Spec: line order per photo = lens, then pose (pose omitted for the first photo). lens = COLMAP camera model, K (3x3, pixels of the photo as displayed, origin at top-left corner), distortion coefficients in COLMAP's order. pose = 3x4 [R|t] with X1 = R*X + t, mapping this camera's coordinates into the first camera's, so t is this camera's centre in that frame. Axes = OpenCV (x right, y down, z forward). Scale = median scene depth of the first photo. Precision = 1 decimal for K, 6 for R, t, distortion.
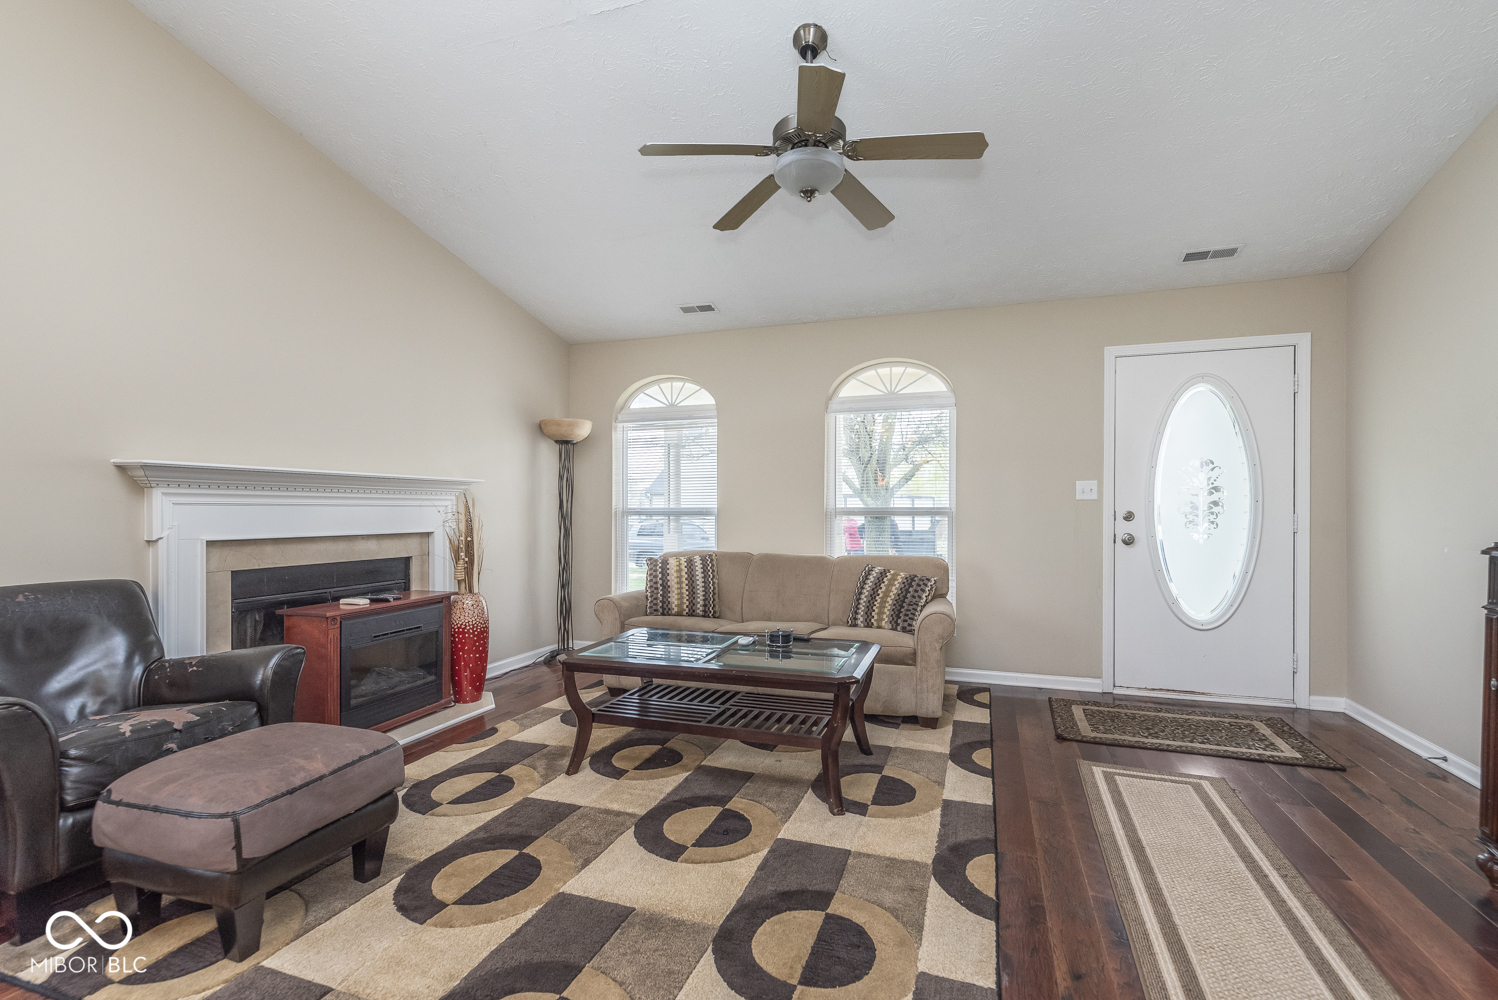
lens RADIAL K [[648.3, 0, 756.8], [0, 648.3, 514.1], [0, 0, 1]] dist [-0.001213, -0.000166]
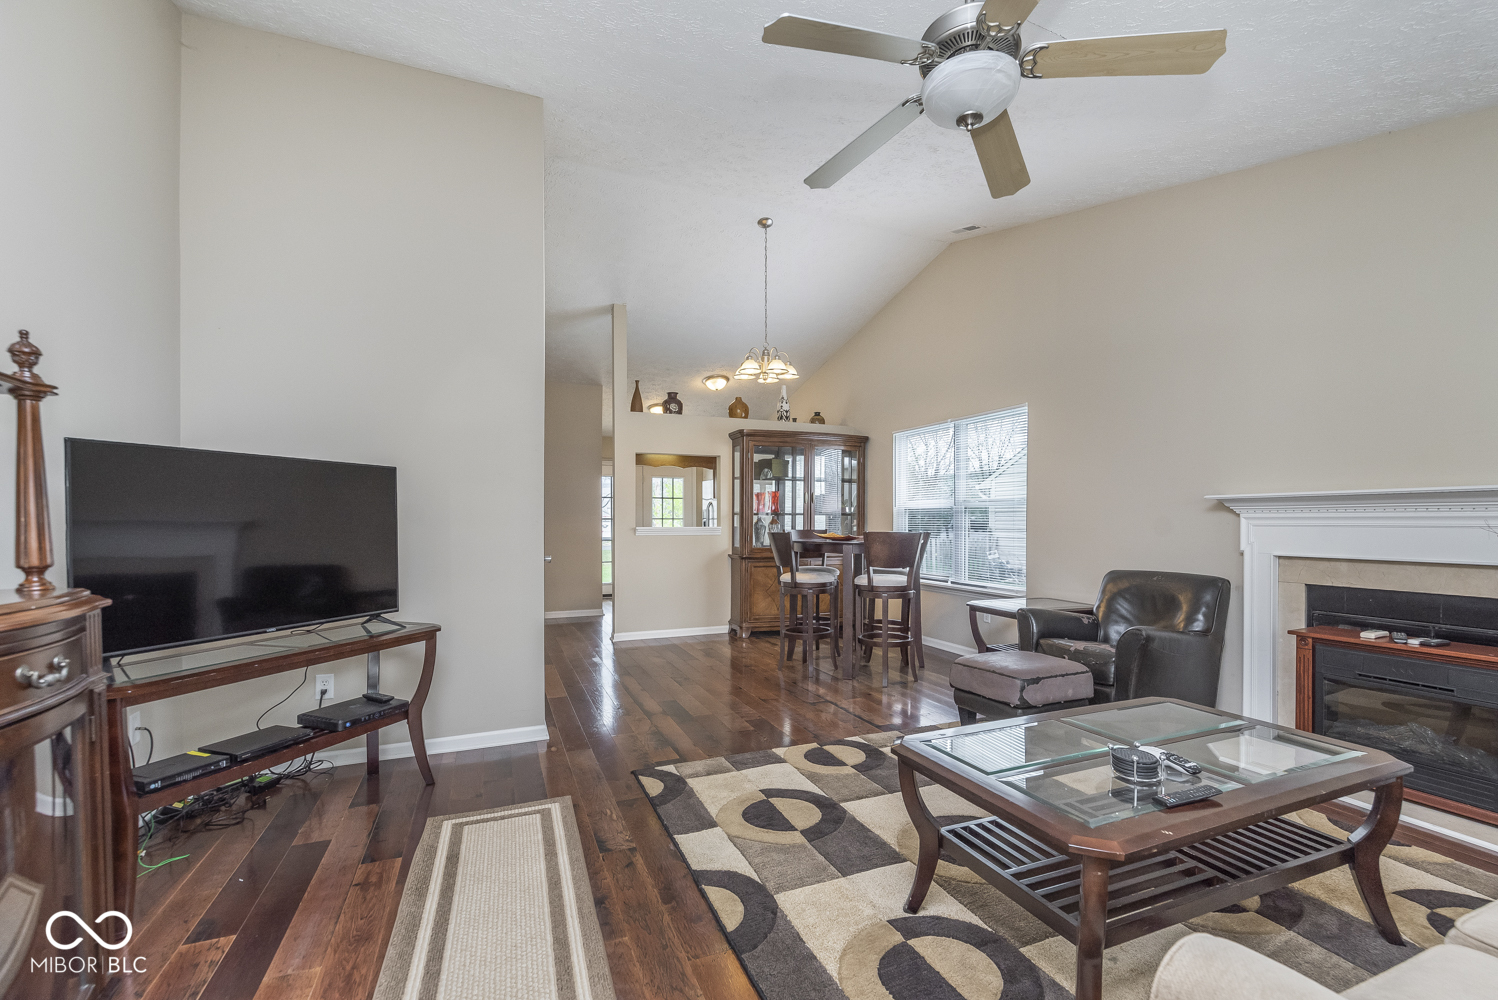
lens RADIAL K [[645.5, 0, 776.3], [0, 645.5, 522.2], [0, 0, 1]] dist [0.000716, -0.000067]
pose [[-0.730130, 0.000243, -0.683309, 0.504164], [-0.003550, 0.999985, 0.004148, -0.018094], [0.683299, 0.005454, -0.730118, 0.923795]]
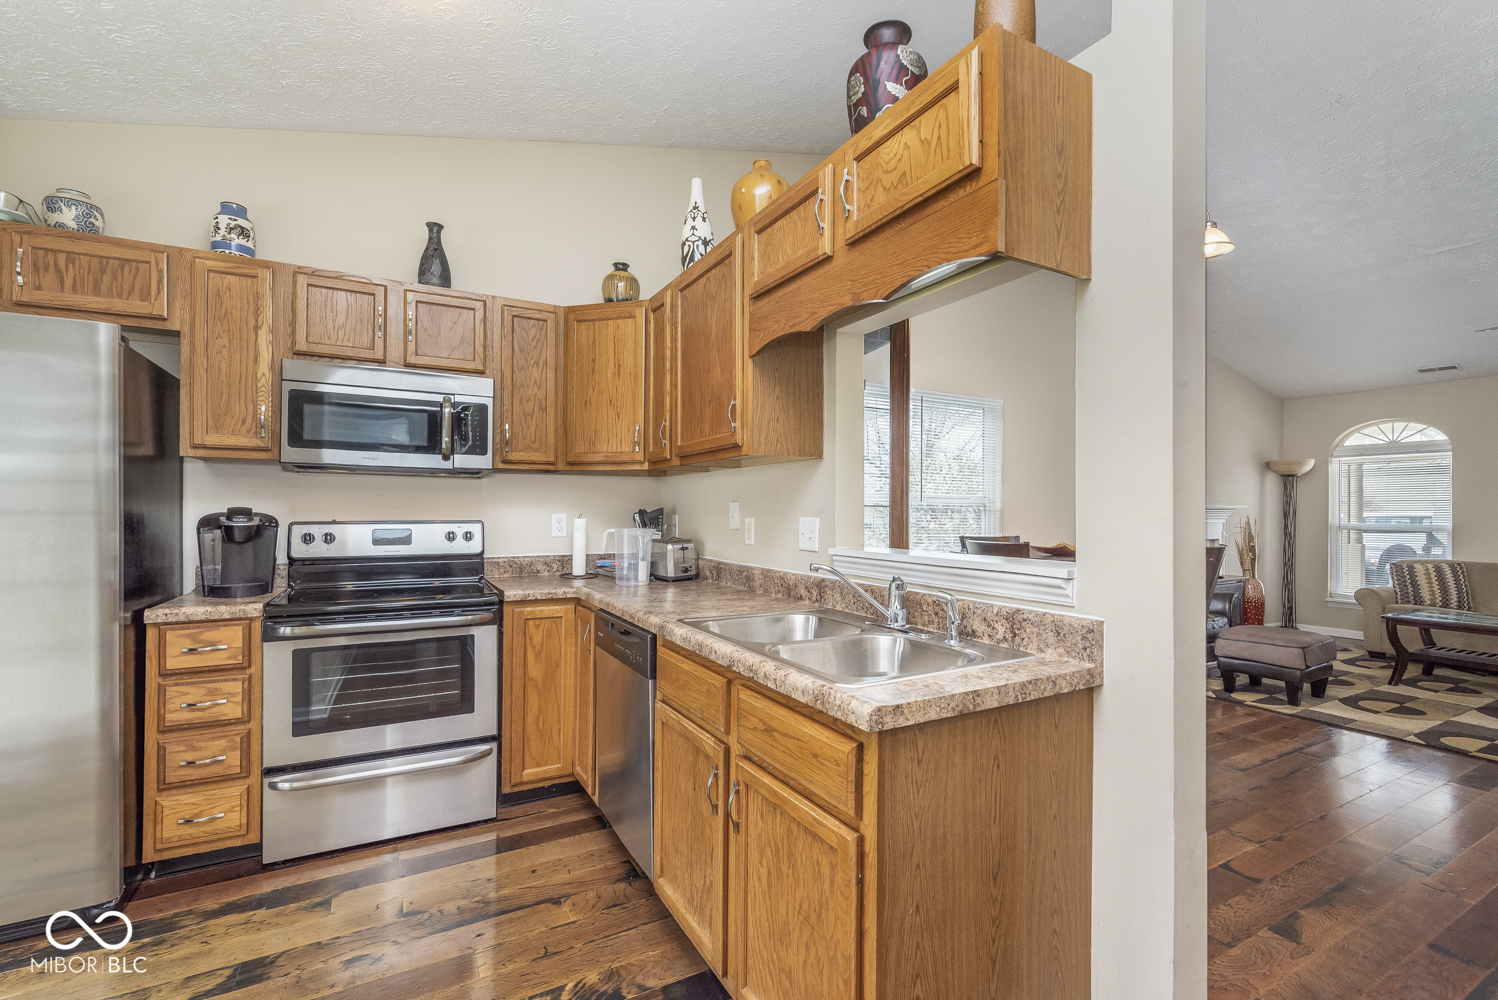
lens RADIAL K [[658.3, 0, 754.7], [0, 658.3, 505.9], [0, 0, 1]] dist [0.000941, 0.000032]
pose [[0.748014, -0.000724, -0.663682, -0.283709], [-0.007938, 0.999918, -0.010037, -0.030663], [0.663635, 0.012776, 0.747947, -1.034431]]
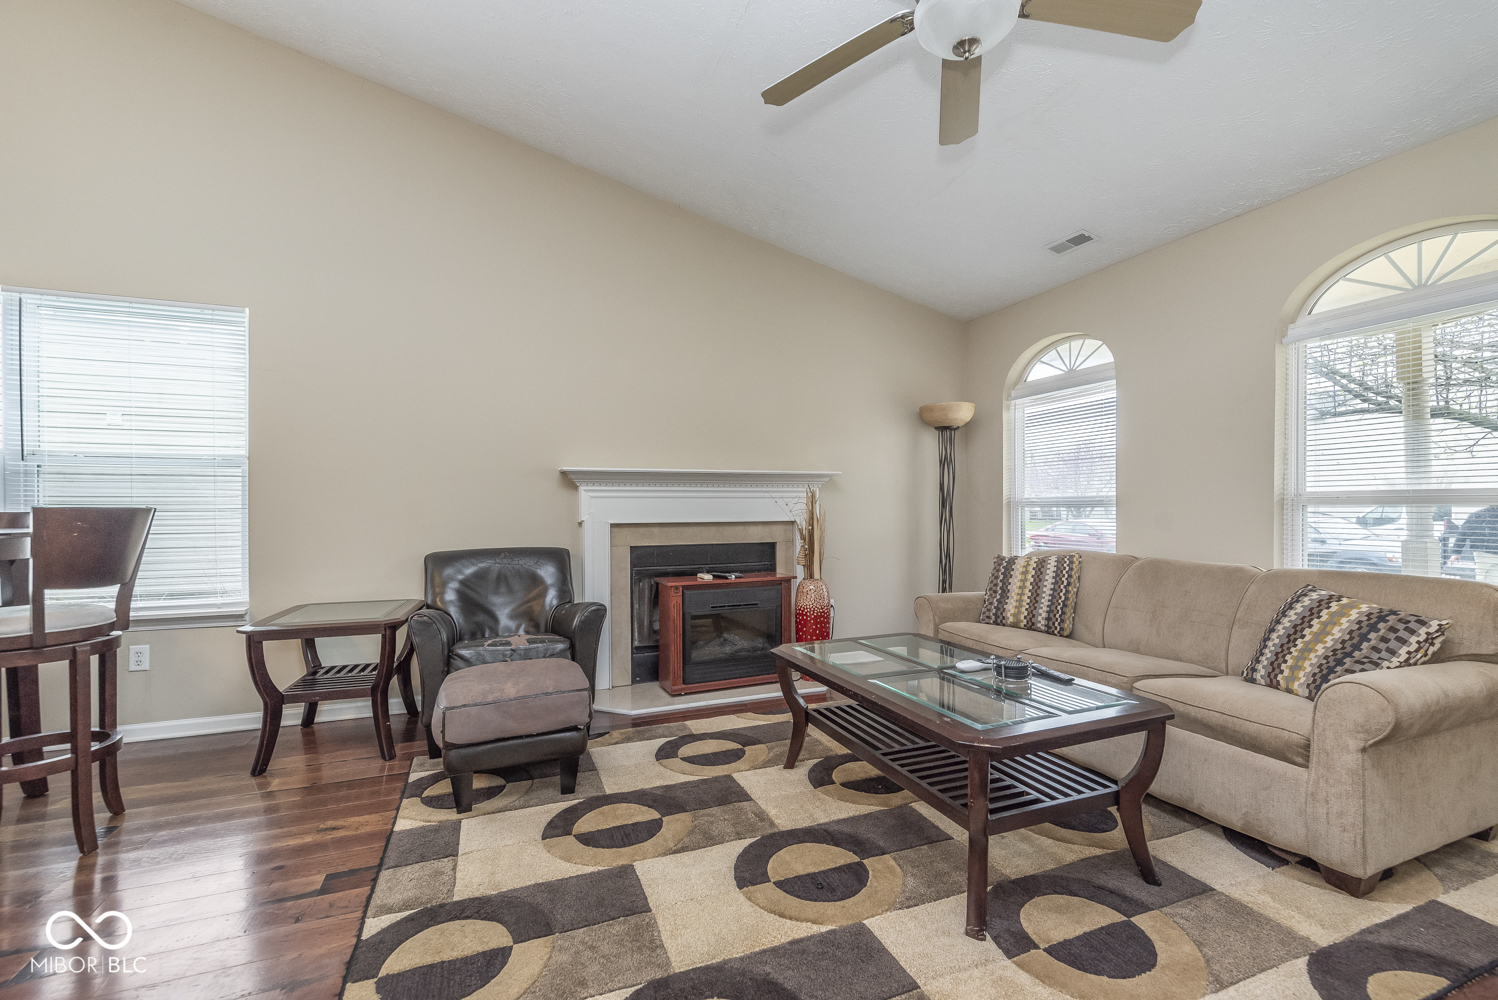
lens RADIAL K [[651.2, 0, 762.4], [0, 651.2, 501.4], [0, 0, 1]] dist [0.001670, 0.000386]
pose [[0.659855, -0.008171, -0.751349, 0.311804], [0.000631, 0.999947, -0.010321, 0.006329], [0.751393, 0.006336, 0.659824, 0.232255]]
